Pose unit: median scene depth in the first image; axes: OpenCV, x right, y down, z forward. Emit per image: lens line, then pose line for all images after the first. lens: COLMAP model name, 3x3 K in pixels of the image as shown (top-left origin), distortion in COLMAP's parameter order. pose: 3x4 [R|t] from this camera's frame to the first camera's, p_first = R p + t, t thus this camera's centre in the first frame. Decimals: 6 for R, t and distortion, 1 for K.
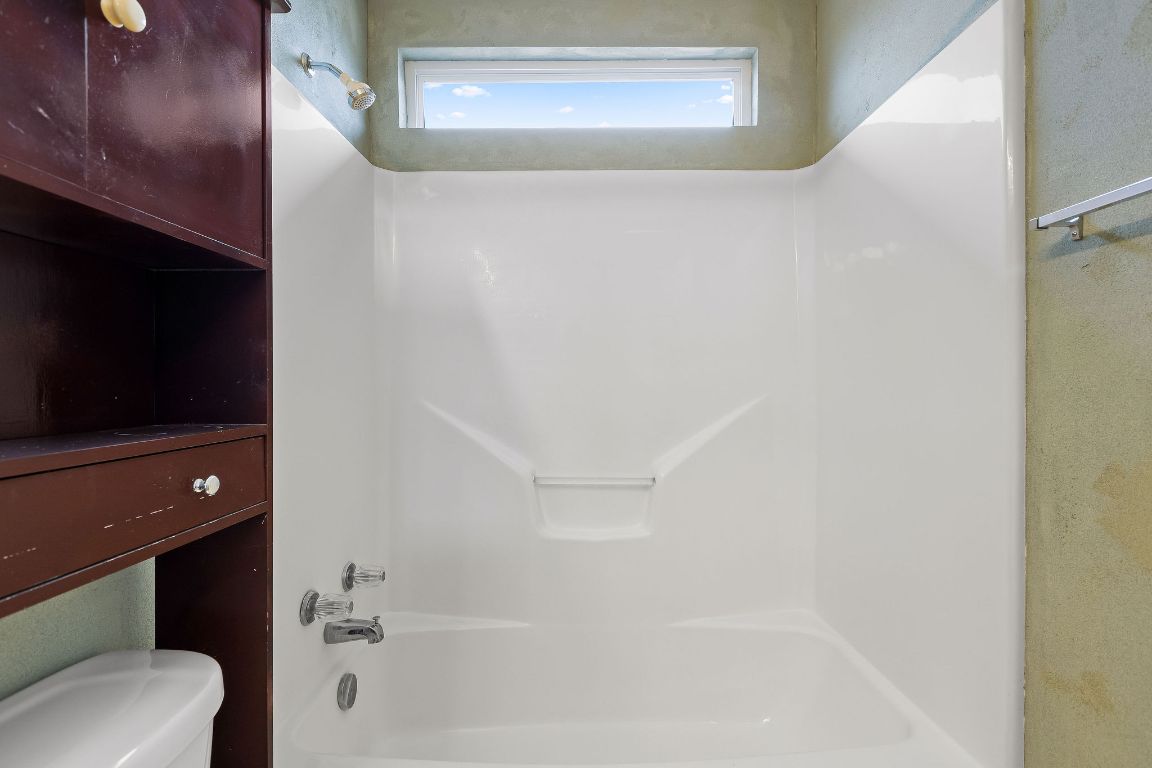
lens RADIAL K [[513.4, 0, 575.6], [0, 513.4, 384.7], [0, 0, 1]] dist [0.004546, -0.001307]
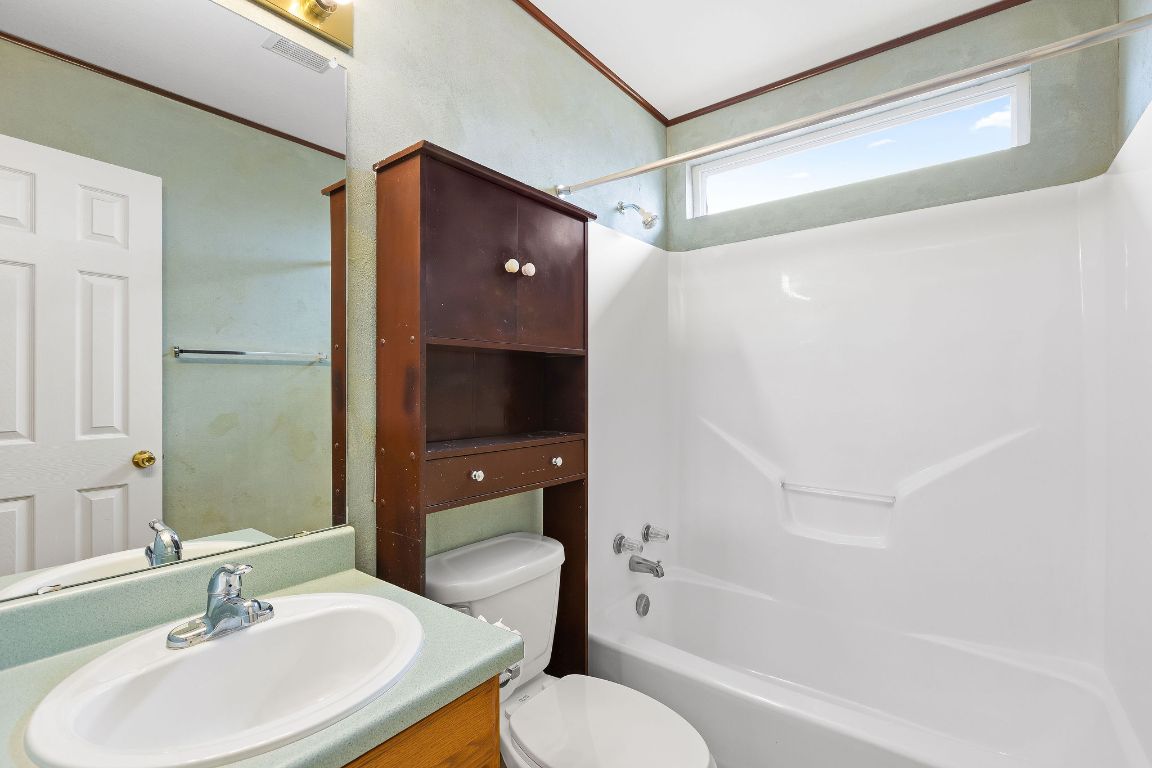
lens RADIAL K [[513.4, 0, 577.2], [0, 513.4, 384.2], [0, 0, 1]] dist [0.004546, -0.001307]
pose [[0.785193, -0.000750, -0.619251, 0.358261], [-0.001685, 0.999993, -0.003348, -0.064445], [0.619249, 0.003672, 0.785186, -0.340202]]
